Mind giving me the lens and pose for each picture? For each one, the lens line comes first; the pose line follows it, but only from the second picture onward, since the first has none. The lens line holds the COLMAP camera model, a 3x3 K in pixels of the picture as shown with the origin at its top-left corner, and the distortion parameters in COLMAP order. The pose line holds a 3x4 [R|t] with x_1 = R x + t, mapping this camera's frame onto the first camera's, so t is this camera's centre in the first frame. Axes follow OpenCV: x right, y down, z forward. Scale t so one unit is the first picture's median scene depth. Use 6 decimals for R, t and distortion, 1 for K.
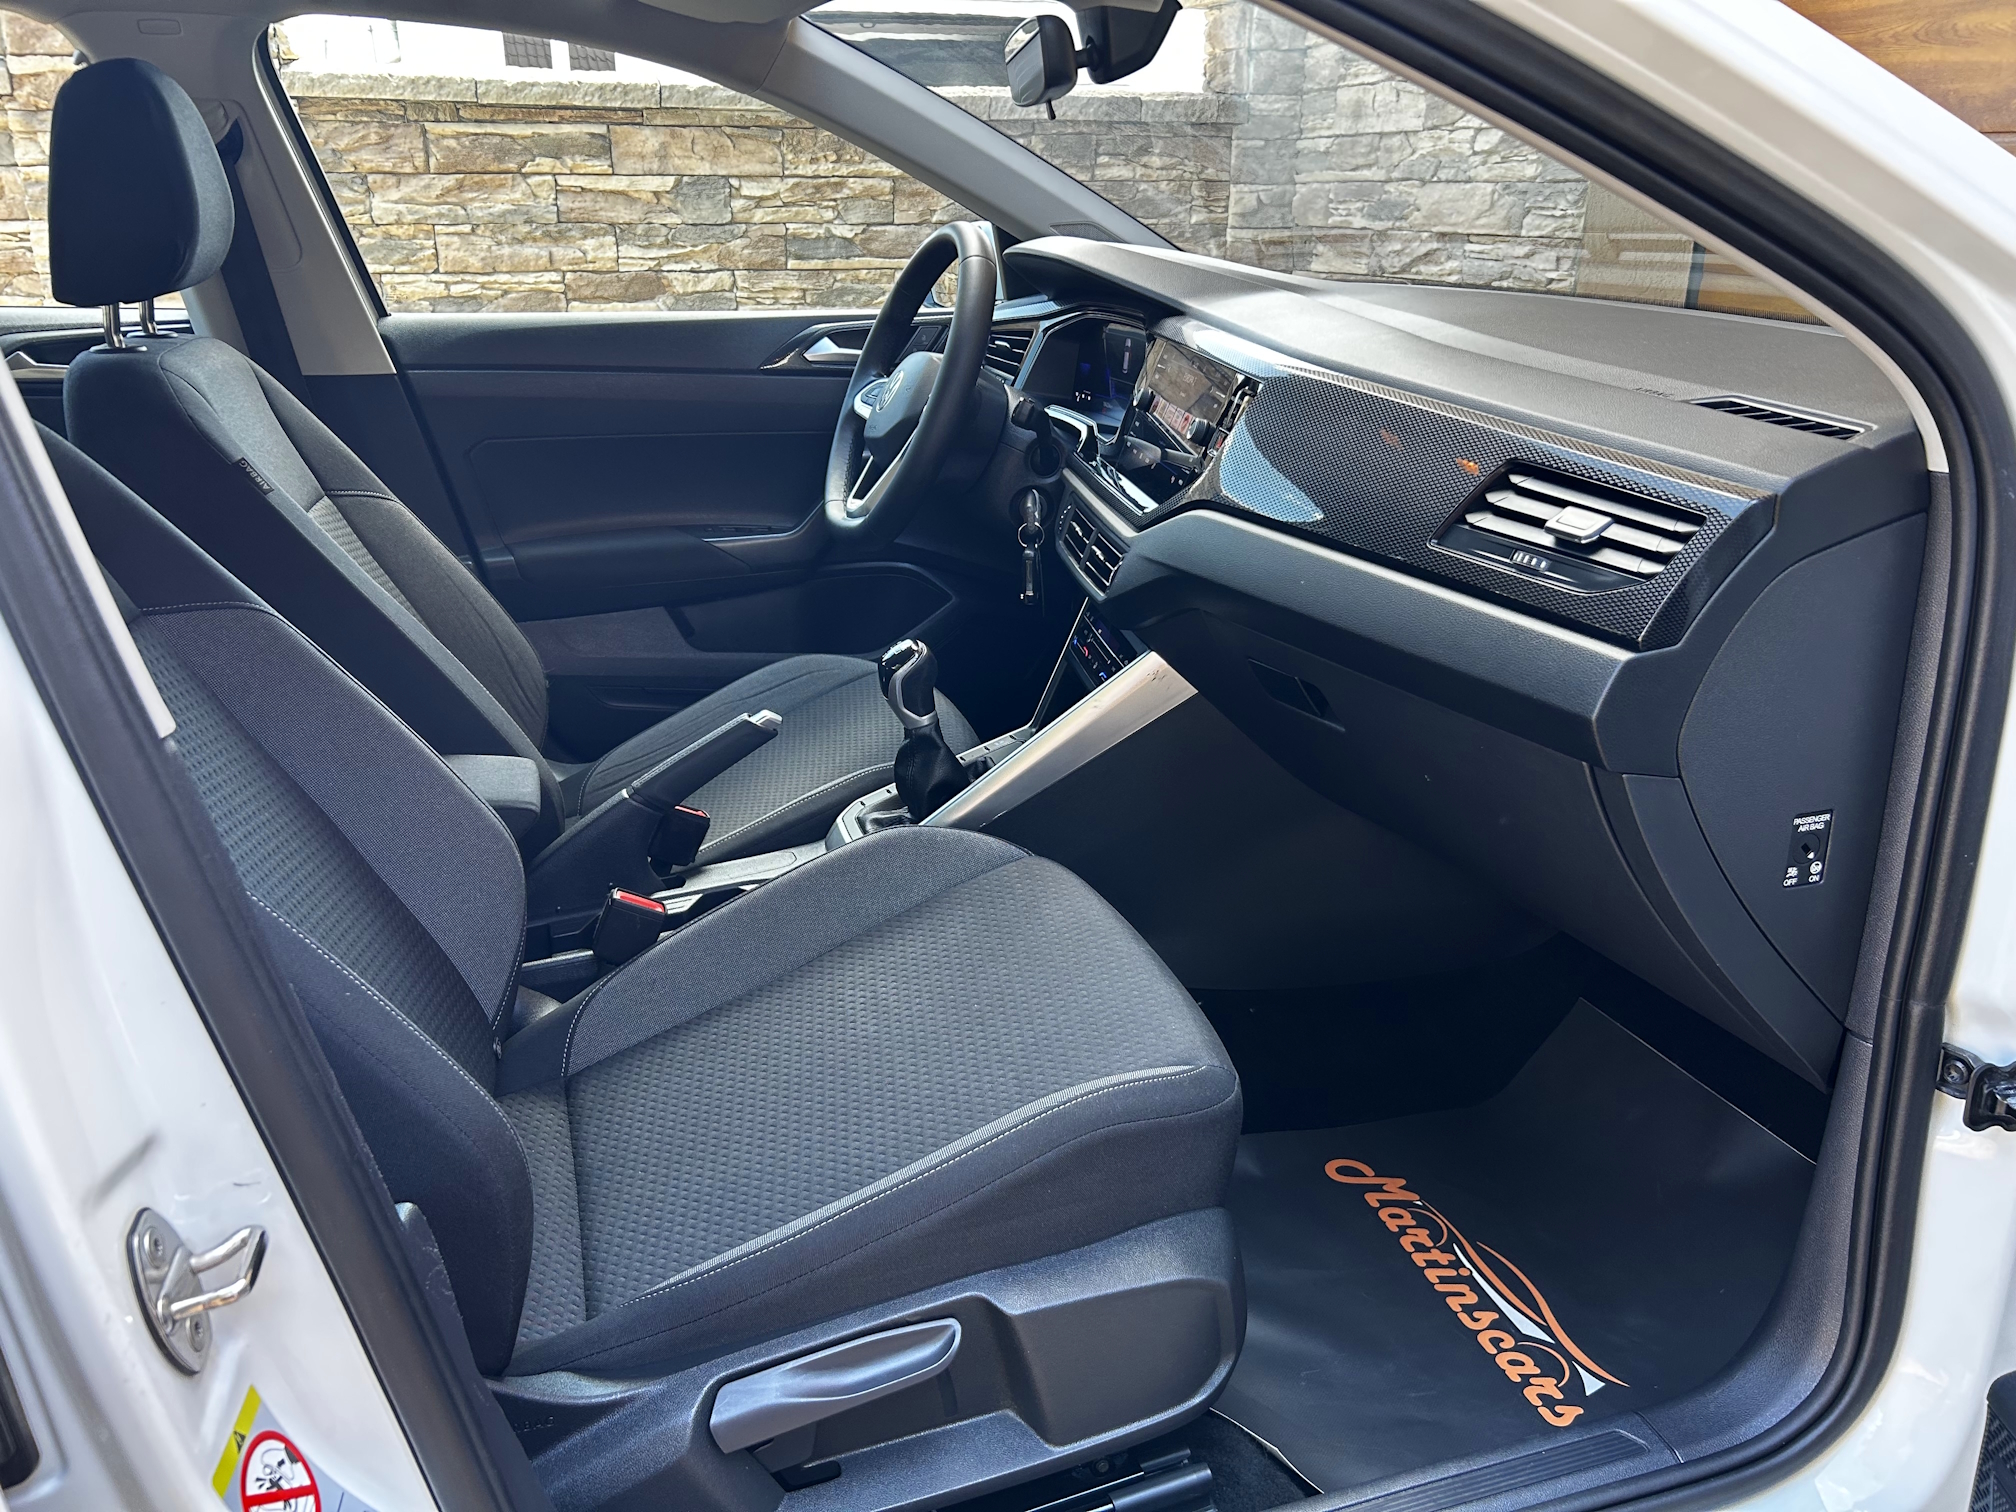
lens RADIAL K [[1502.0, 0, 1017.0], [0, 1502.0, 747.2], [0, 0, 1]] dist [0.026209, -0.041651]
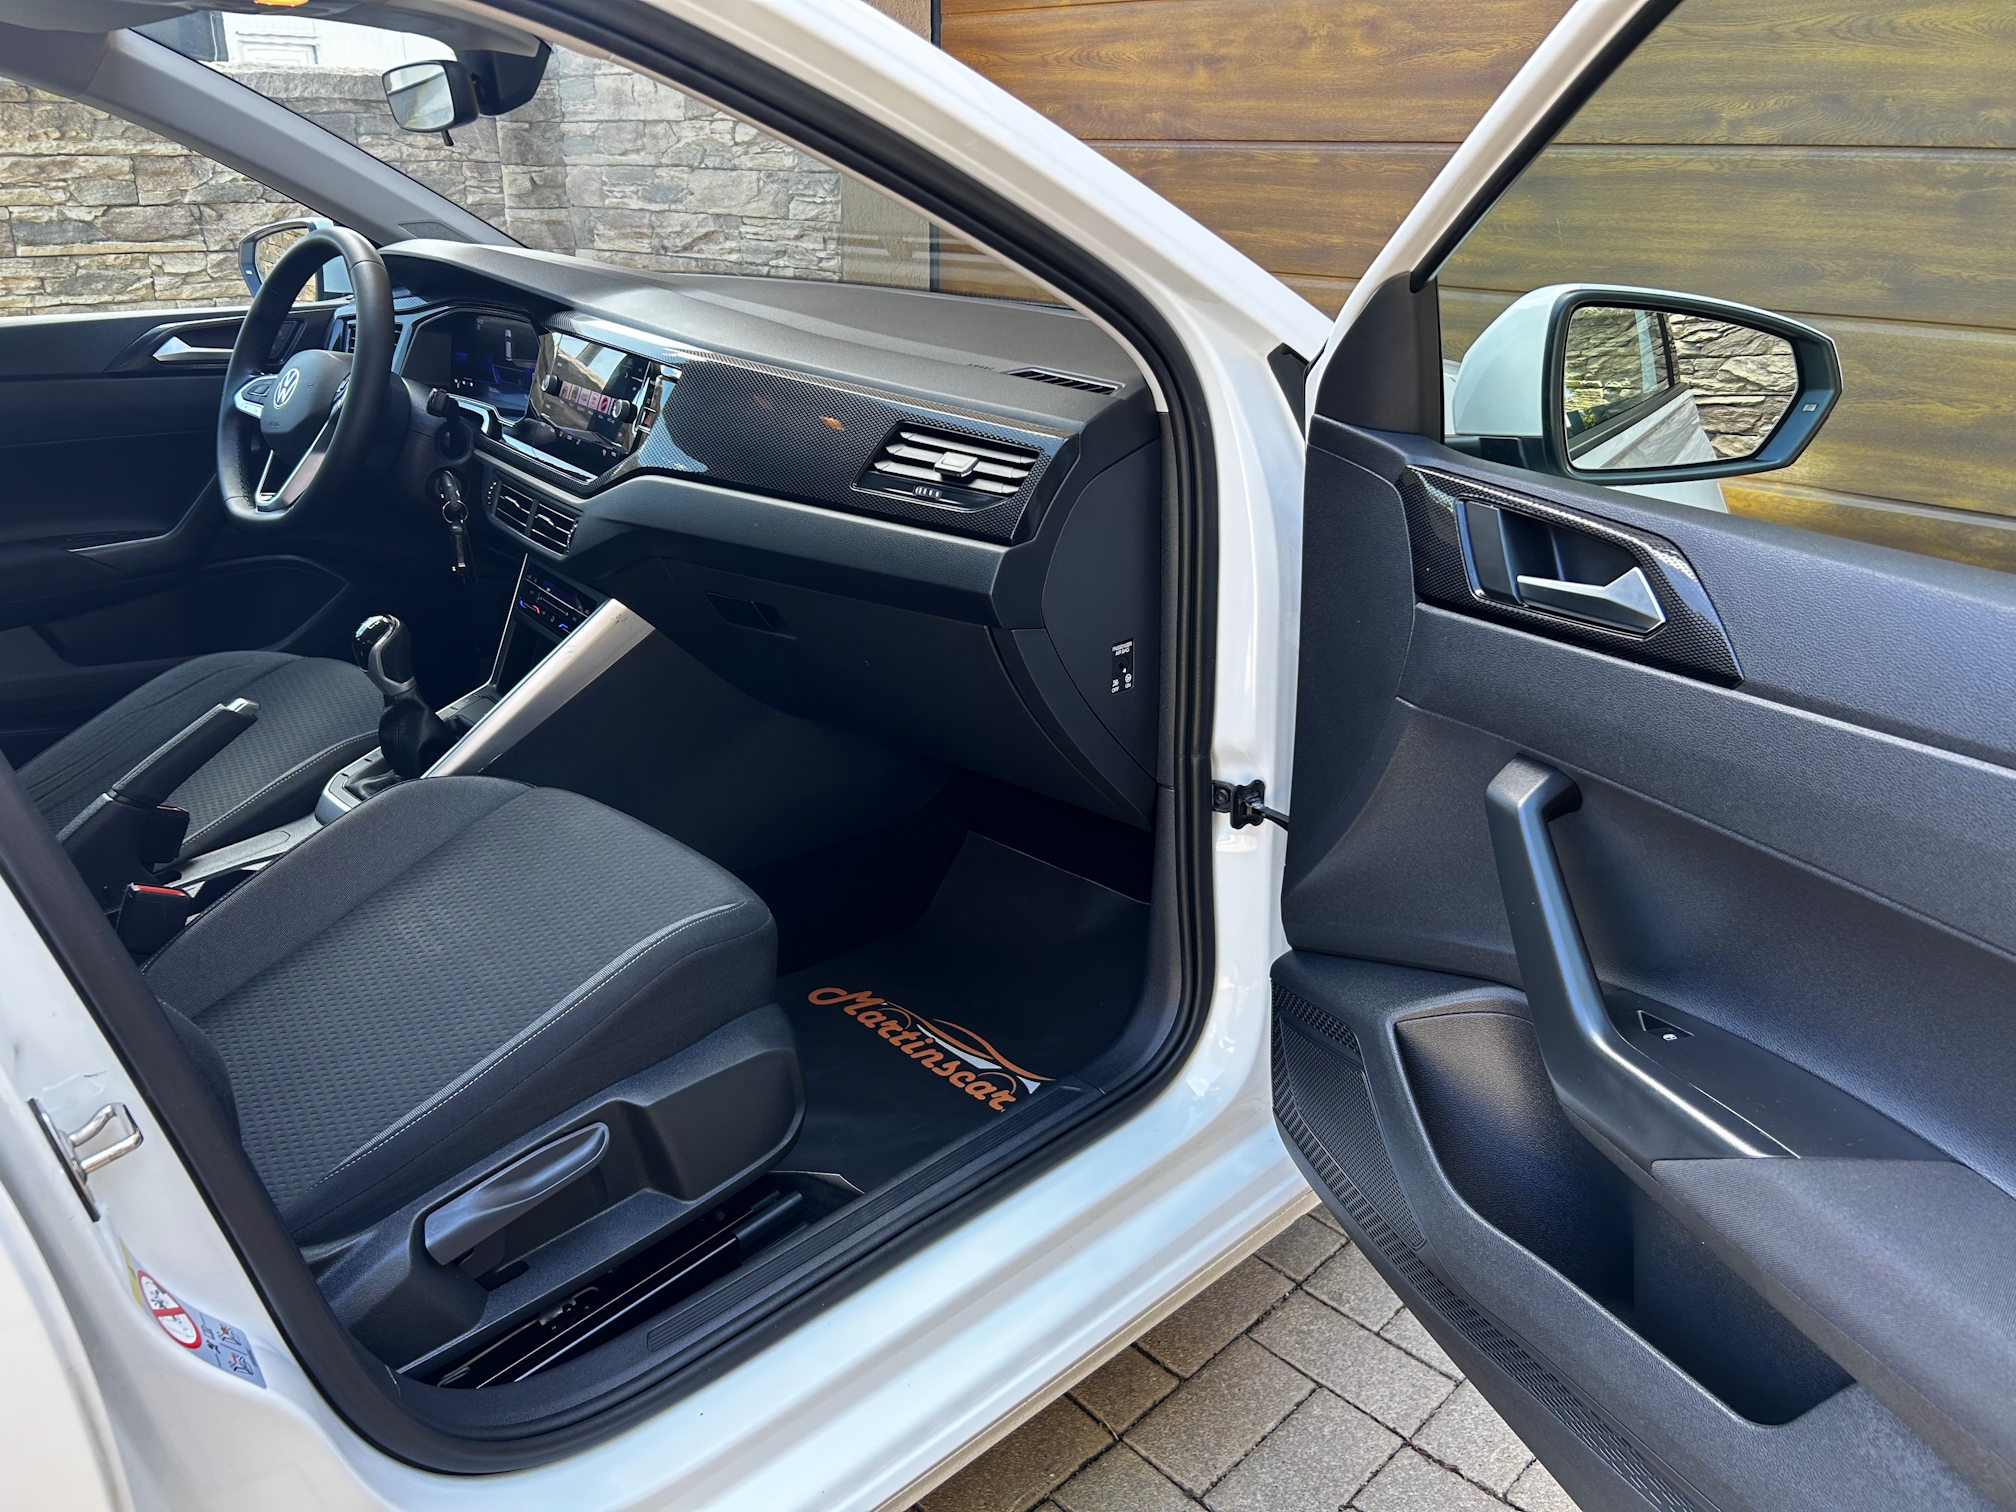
lens RADIAL K [[1502.0, 0, 1017.0], [0, 1502.0, 747.2], [0, 0, 1]] dist [0.026209, -0.041651]
pose [[0.887114, -0.156359, 0.434259, -0.068829], [0.146093, 0.987618, 0.057160, 0.013162], [-0.437820, 0.012734, 0.898972, -0.089999]]
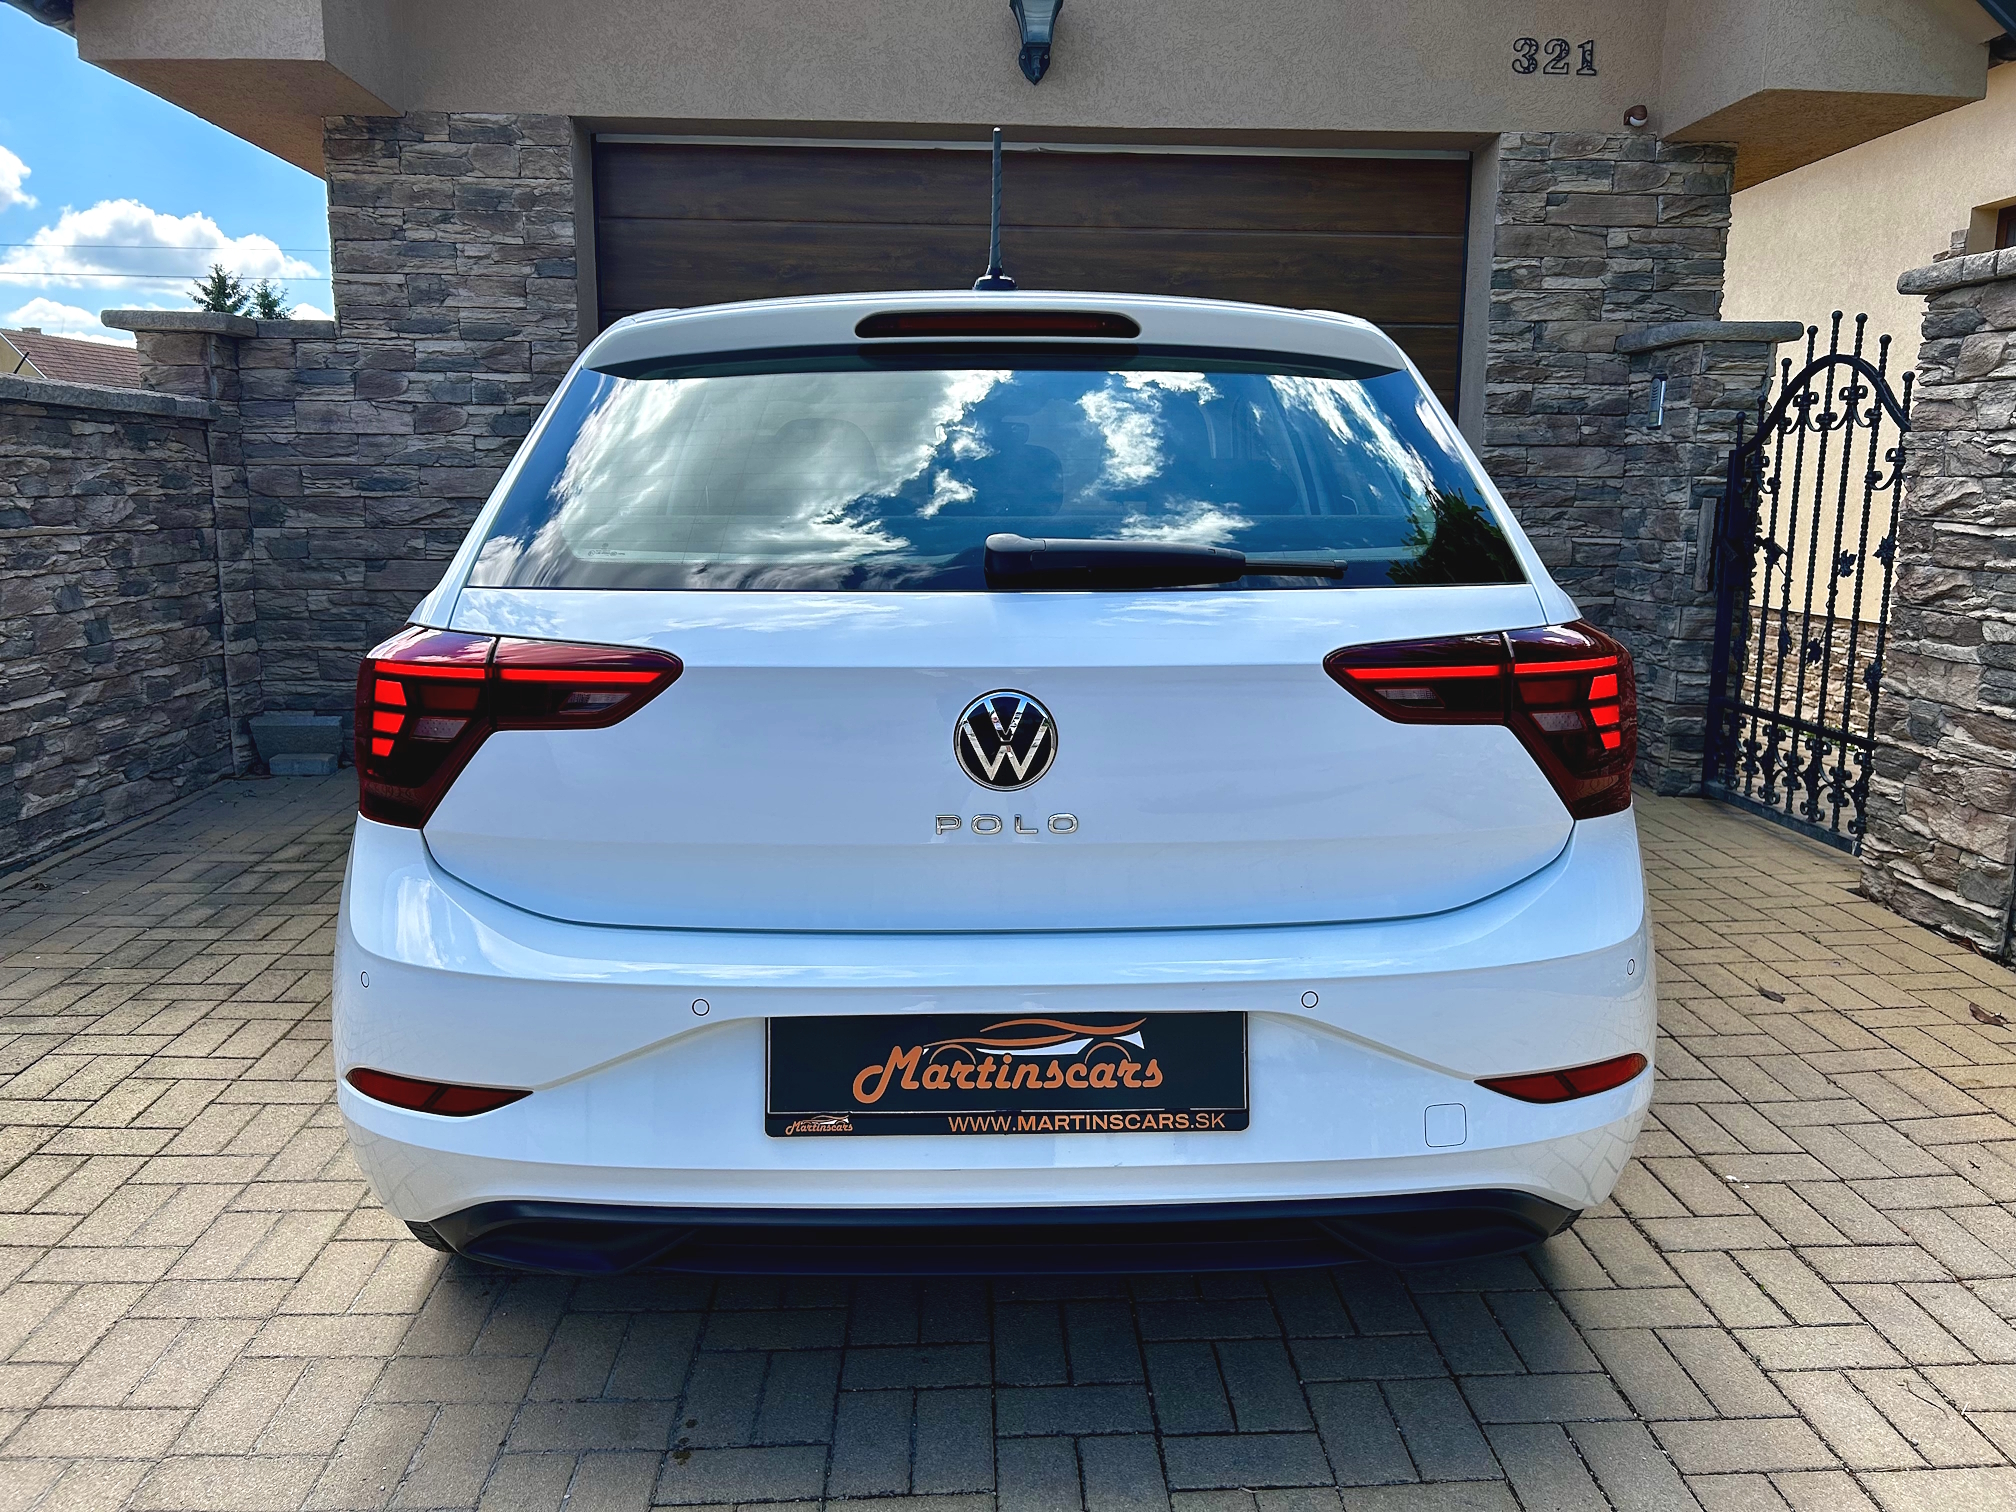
lens RADIAL K [[1532.4, 0, 1012.9], [0, 1532.4, 760.9], [0, 0, 1]] dist [0.045877, -0.047095]
pose [[0.280112, -0.172865, 0.944275, -1.205968], [0.331539, 0.940548, 0.073834, -0.013417], [-0.900899, 0.292382, 0.320770, 0.054363]]
